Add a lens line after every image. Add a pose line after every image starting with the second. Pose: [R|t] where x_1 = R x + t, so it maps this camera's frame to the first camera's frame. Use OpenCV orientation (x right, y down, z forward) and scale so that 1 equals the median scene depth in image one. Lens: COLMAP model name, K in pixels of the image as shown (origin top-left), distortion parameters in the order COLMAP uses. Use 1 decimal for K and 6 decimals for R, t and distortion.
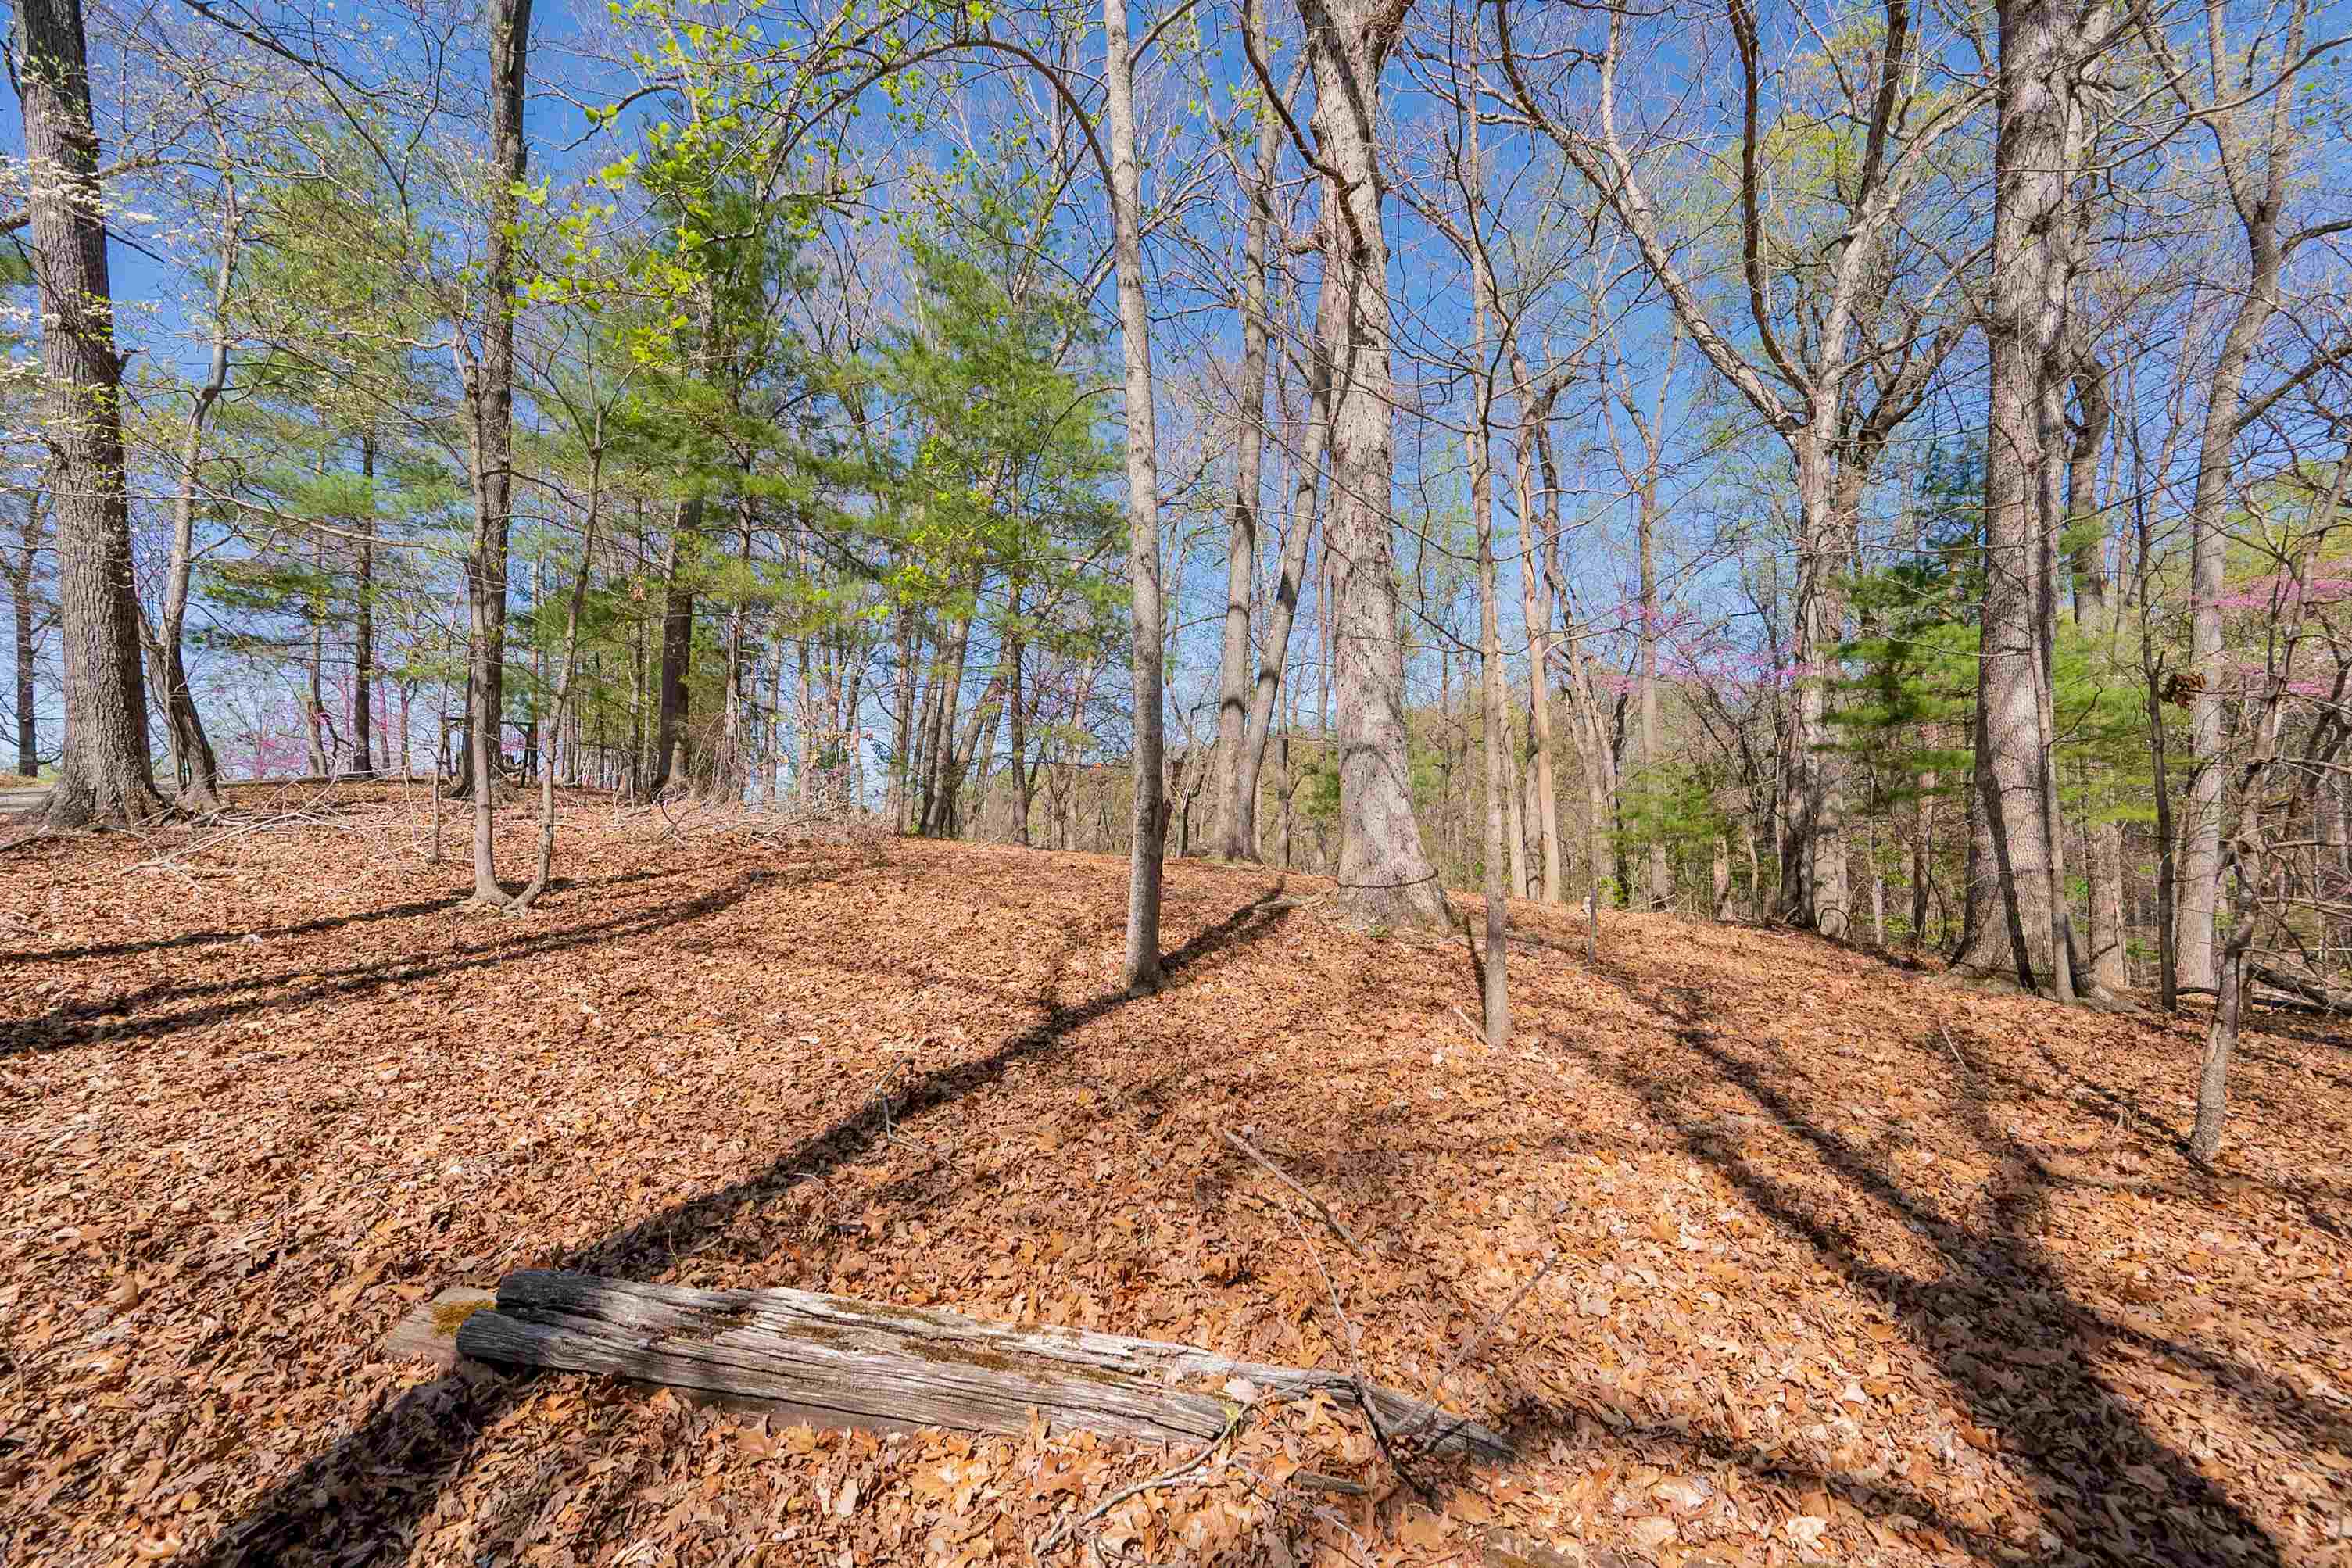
lens RADIAL K [[937.8, 0, 1174.5], [0, 937.8, 780.6], [0, 0, 1]] dist [-0.000021, 0.000424]
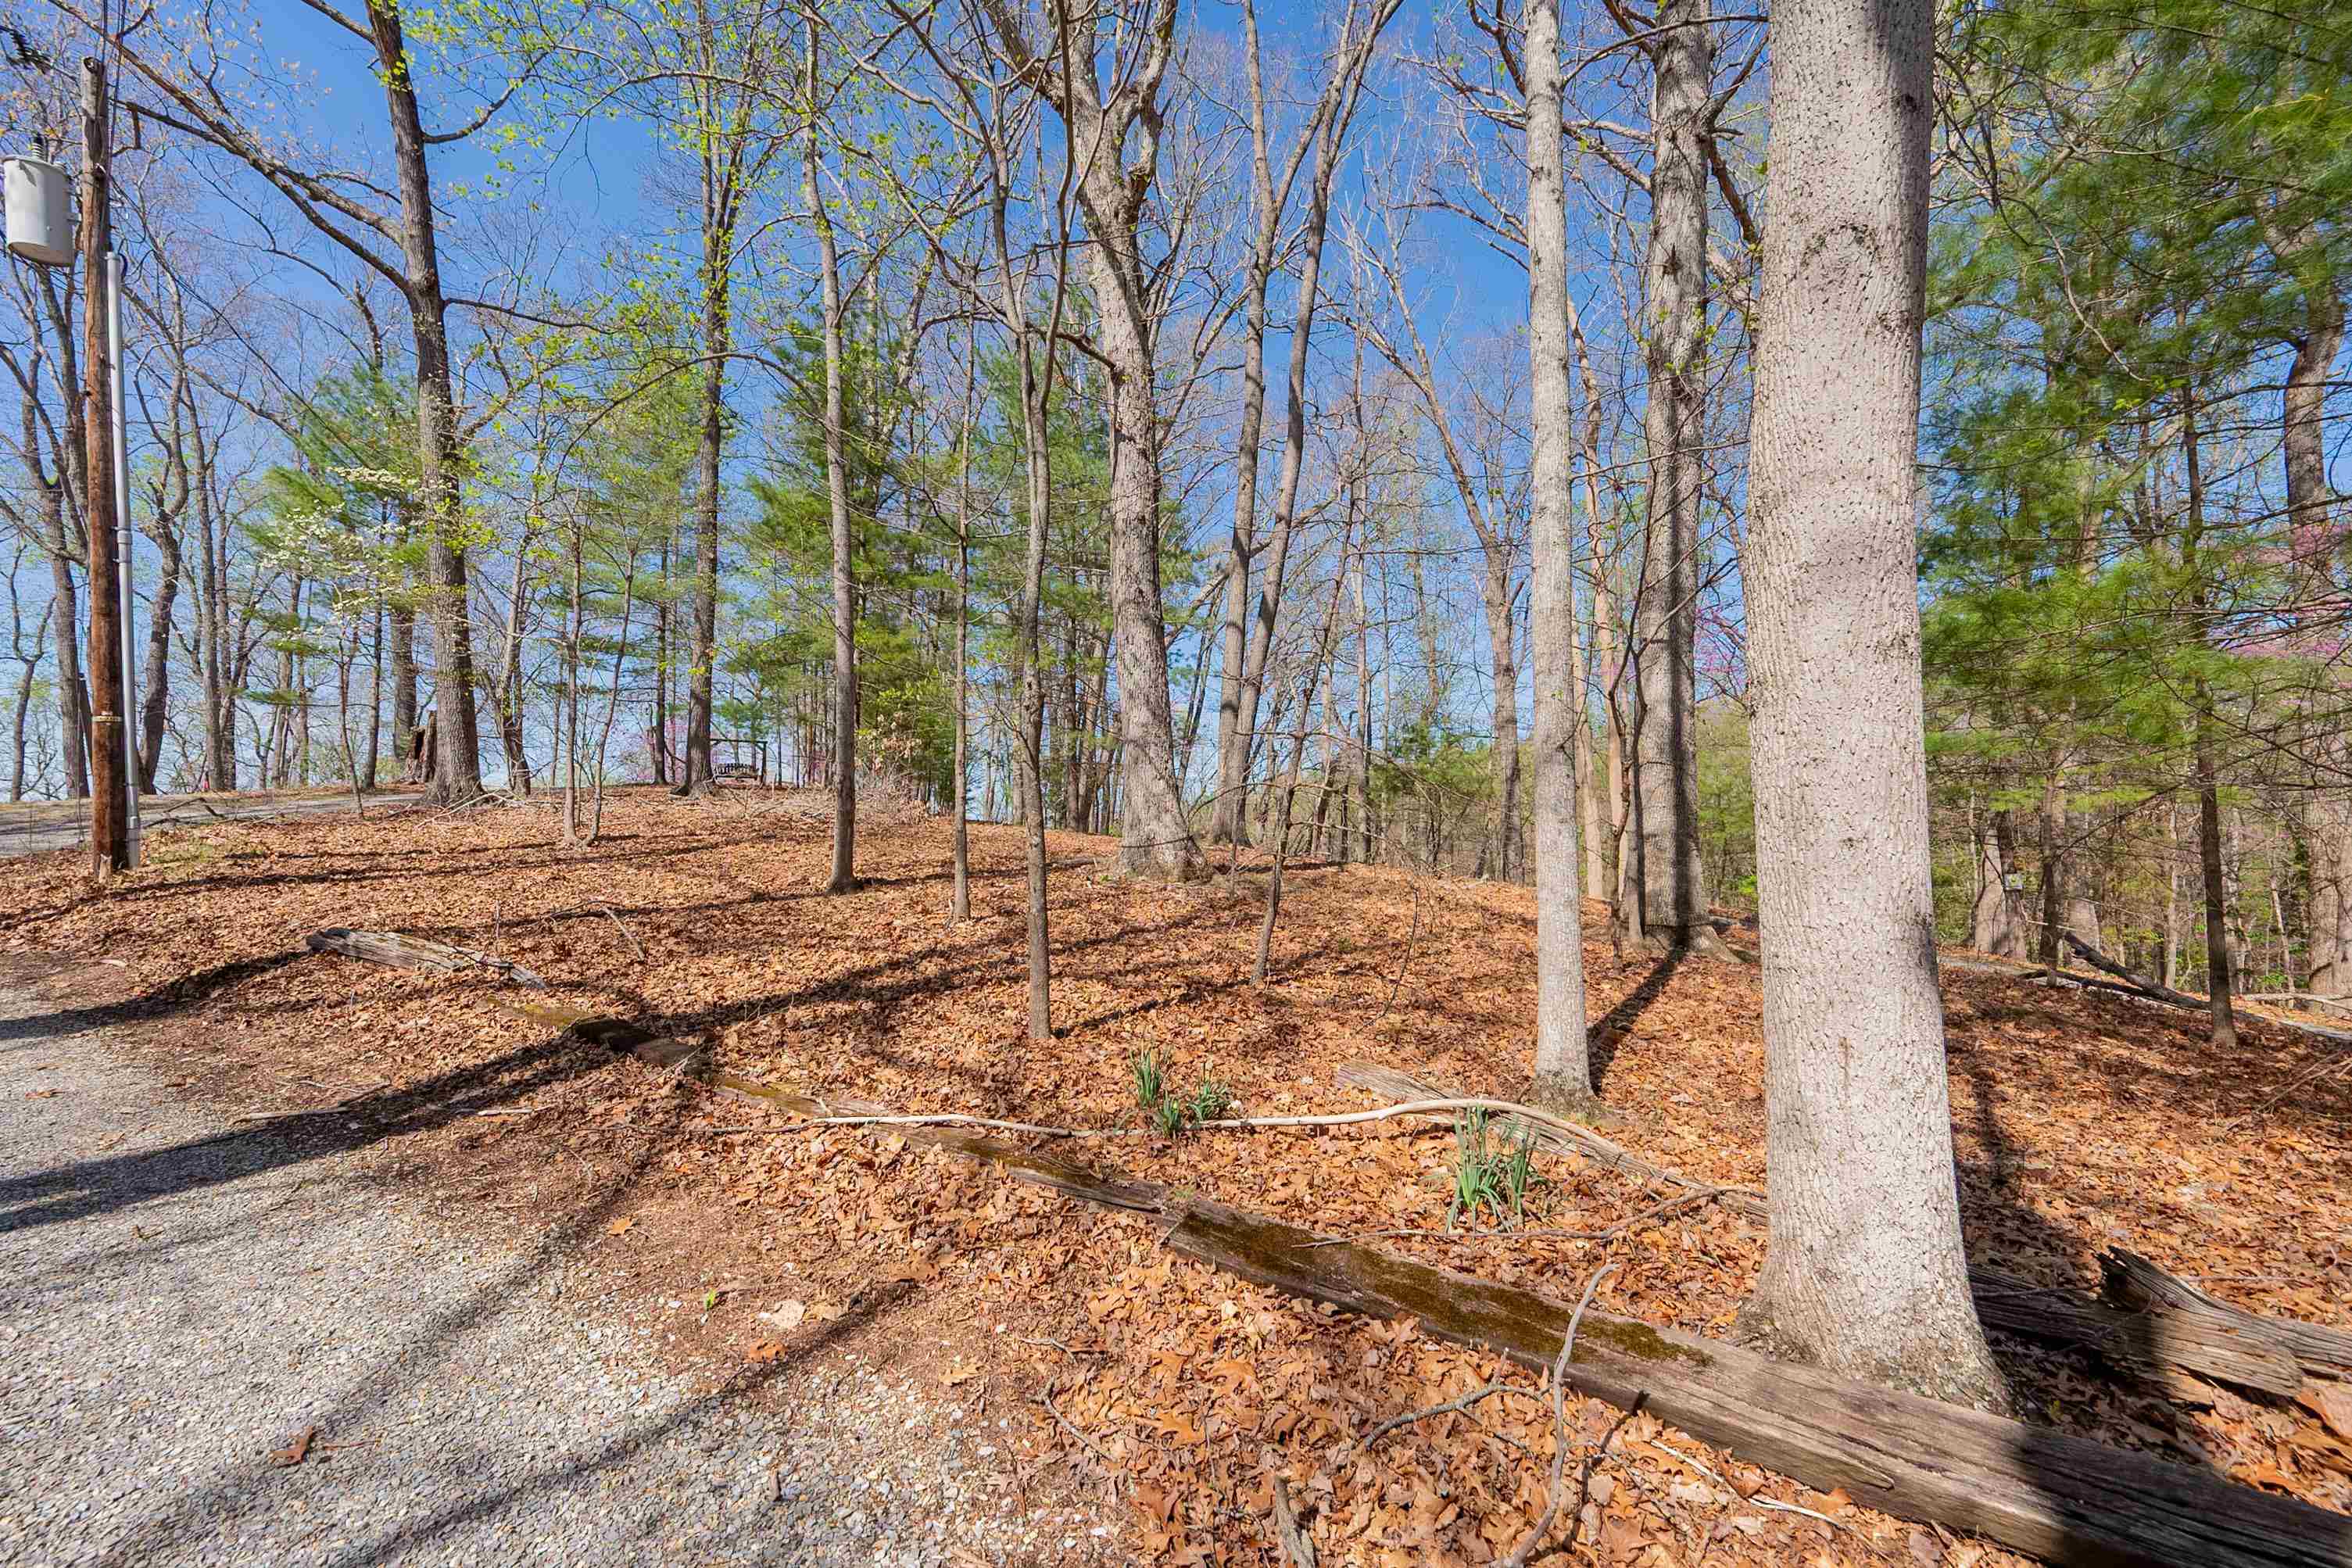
lens RADIAL K [[937.8, 0, 1174.5], [0, 937.8, 780.6], [0, 0, 1]] dist [-0.000021, 0.000424]
pose [[0.954153, -0.014677, -0.298960, 0.659146], [0.011802, 0.999865, -0.011420, 0.037294], [0.299087, 0.007368, 0.954197, -0.253444]]
